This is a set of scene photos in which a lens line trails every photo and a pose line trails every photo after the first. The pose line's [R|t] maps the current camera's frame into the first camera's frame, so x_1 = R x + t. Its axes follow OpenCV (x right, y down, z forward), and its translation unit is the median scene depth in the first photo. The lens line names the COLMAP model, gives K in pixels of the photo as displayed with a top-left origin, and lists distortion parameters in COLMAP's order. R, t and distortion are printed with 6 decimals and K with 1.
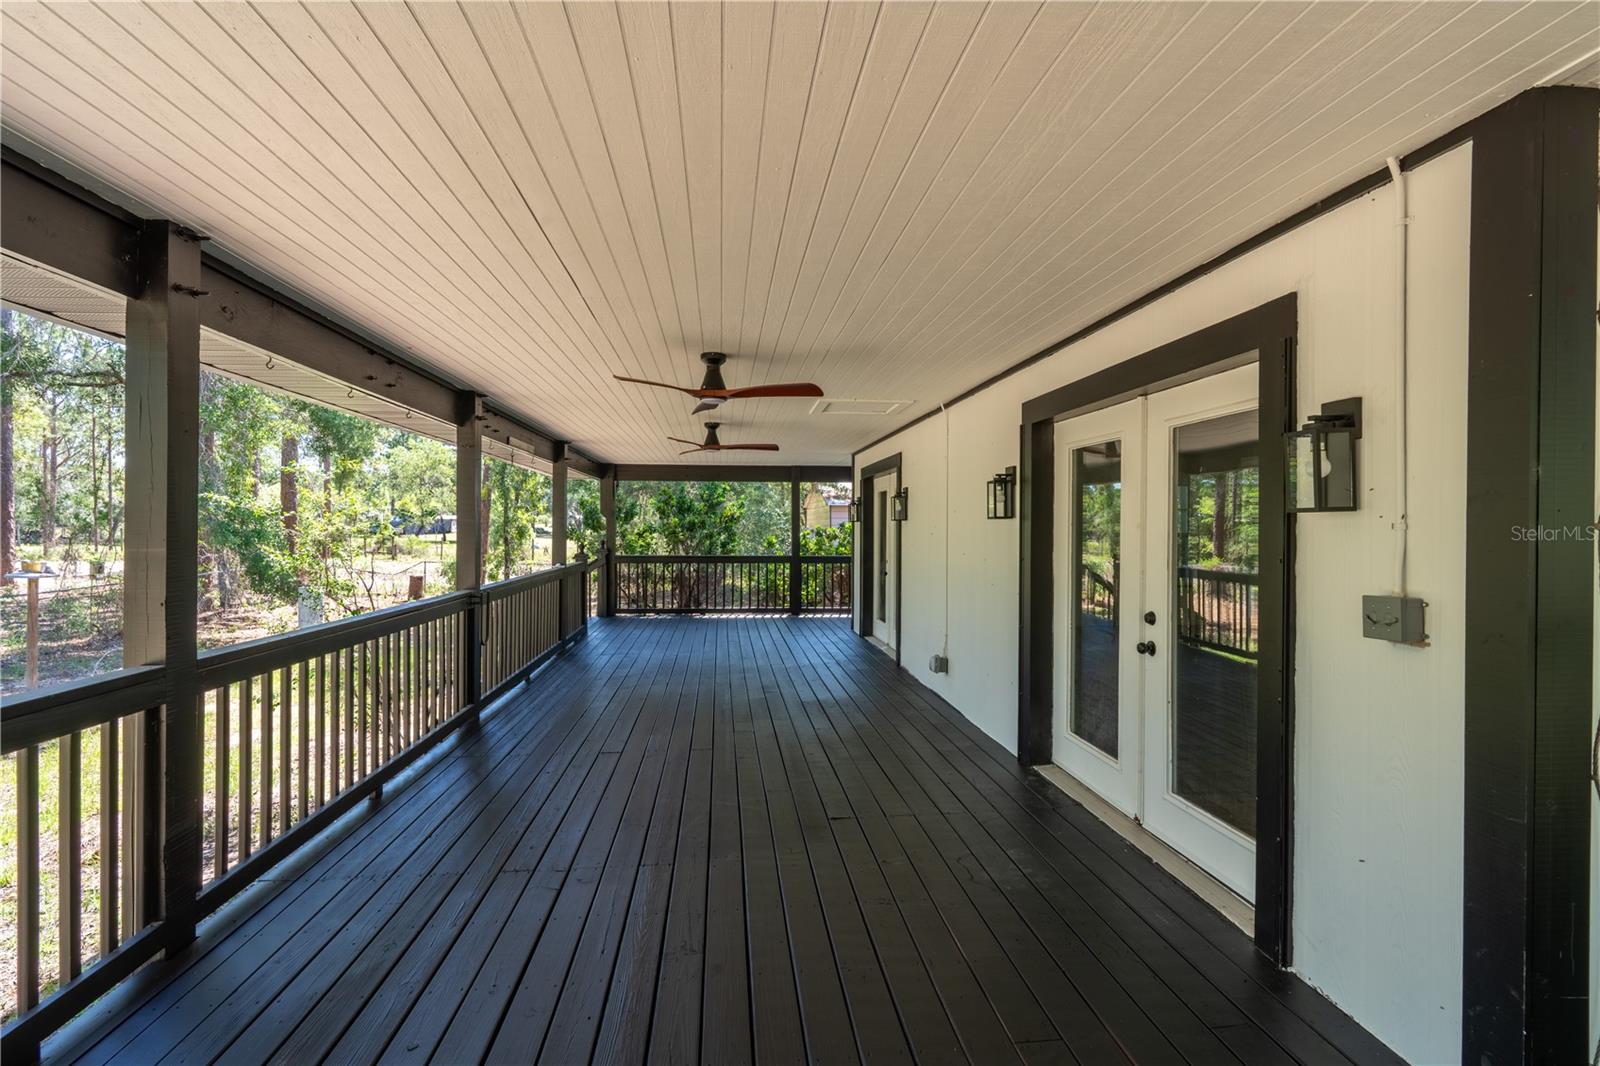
lens RADIAL K [[727.8, 0, 792.7], [0, 727.8, 528.1], [0, 0, 1]] dist [0.001121, 0.000944]
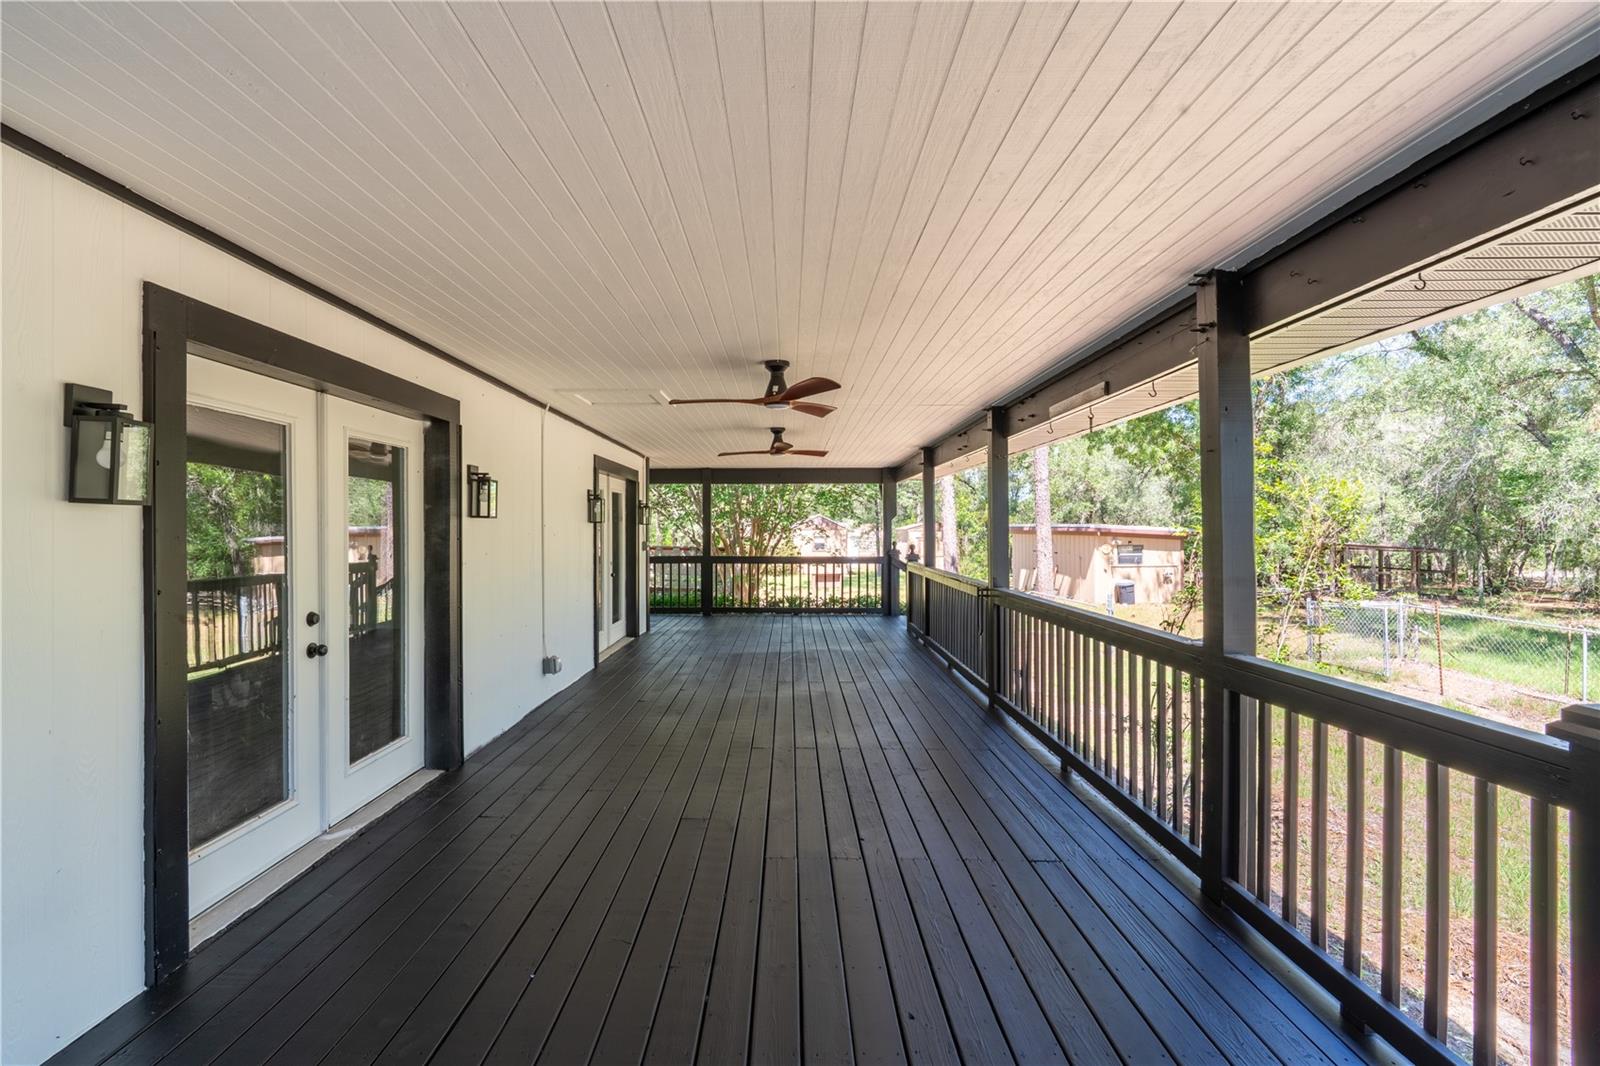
lens RADIAL K [[727.8, 0, 792.7], [0, 727.8, 528.1], [0, 0, 1]] dist [0.001121, 0.000944]
pose [[-0.995188, 0.000276, 0.097982, -0.189907], [0.000995, 0.999973, 0.007294, -0.004524], [-0.097978, 0.007356, -0.995161, 1.505036]]
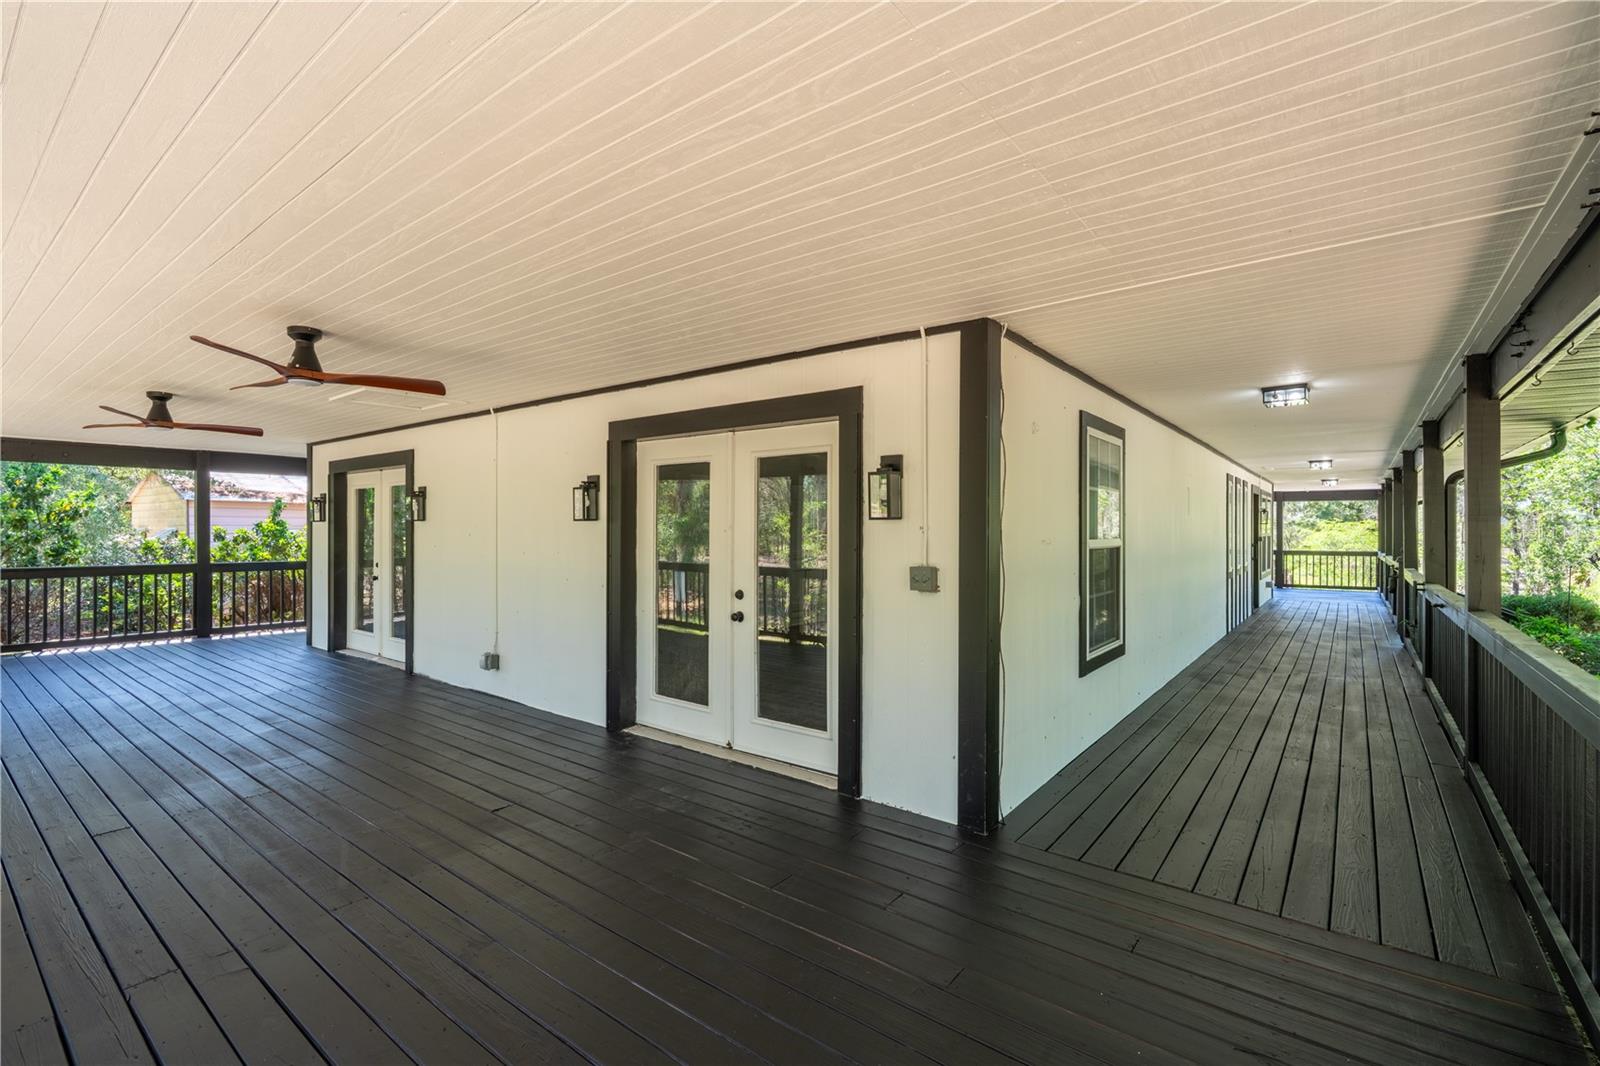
lens RADIAL K [[719.4, 0, 775.7], [0, 719.4, 527.3], [0, 0, 1]] dist [-0.002676, 0.000053]
pose [[0.697210, 0.001357, 0.716866, -0.333282], [-0.000101, 0.999998, -0.001795, -0.000547], [-0.716867, 0.001179, 0.697209, 0.003850]]
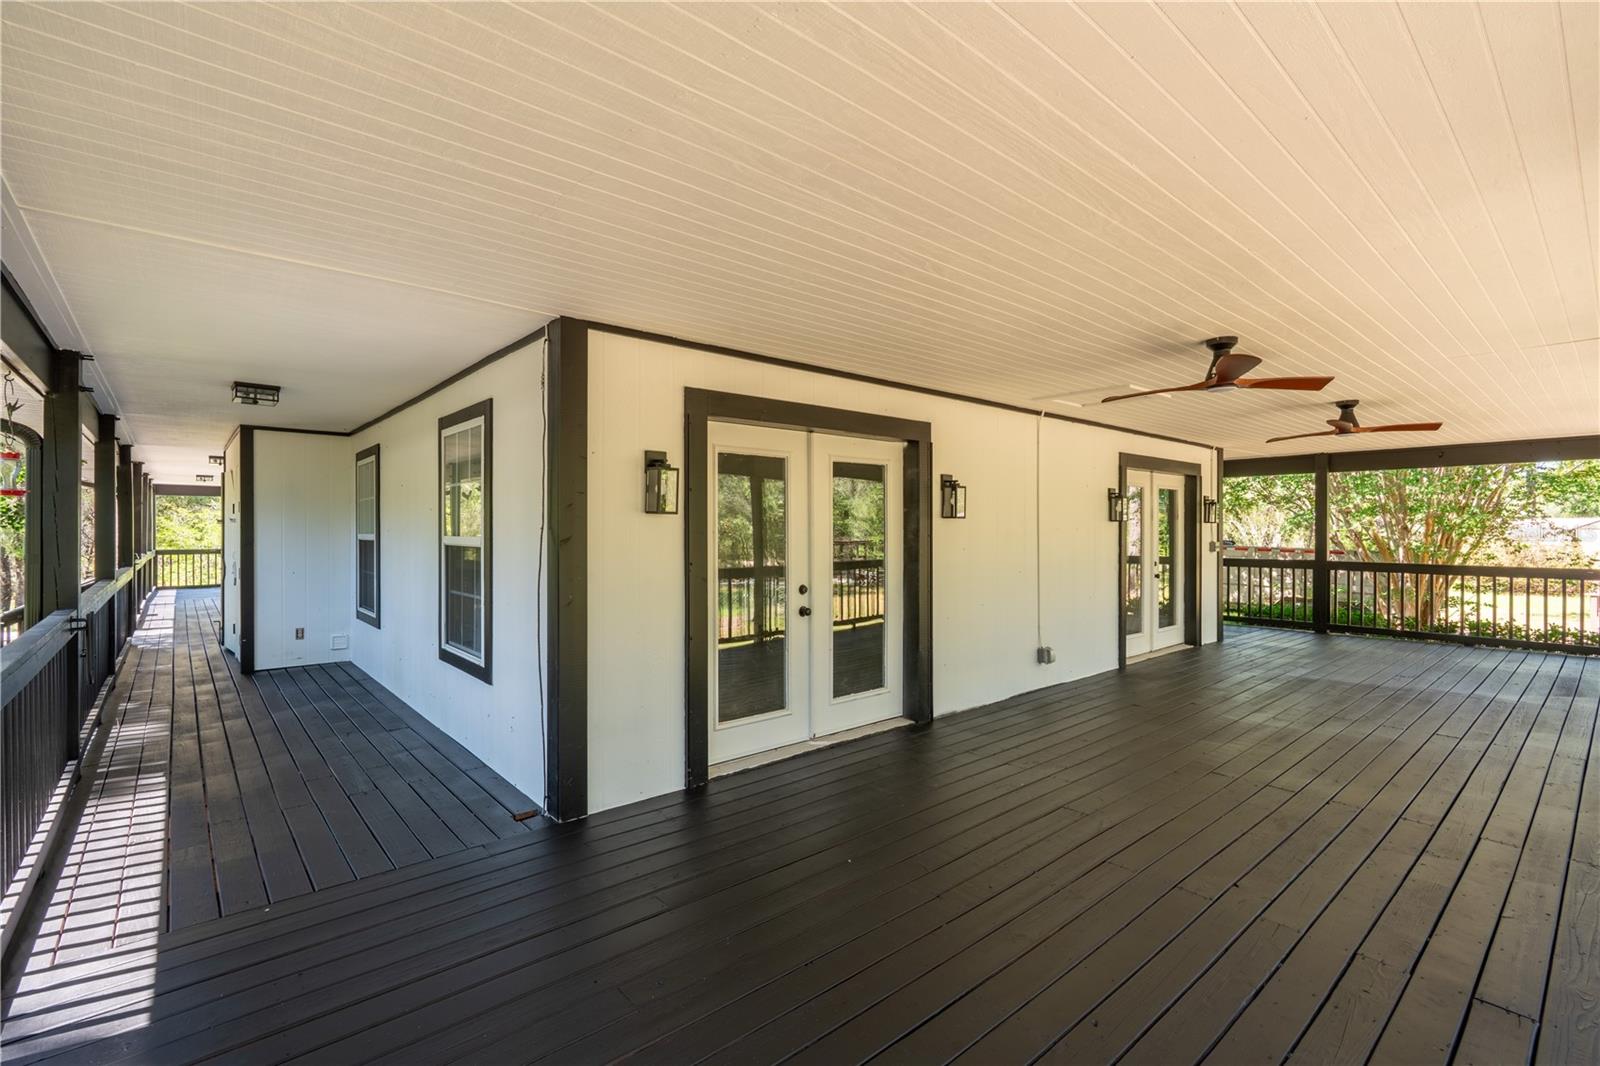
lens RADIAL K [[719.4, 0, 775.7], [0, 719.4, 527.3], [0, 0, 1]] dist [-0.002676, 0.000053]
pose [[-0.569174, 0.000921, 0.822217, -0.487693], [0.007214, 0.999966, 0.003874, -0.003615], [-0.822186, 0.008137, -0.569161, 1.452842]]
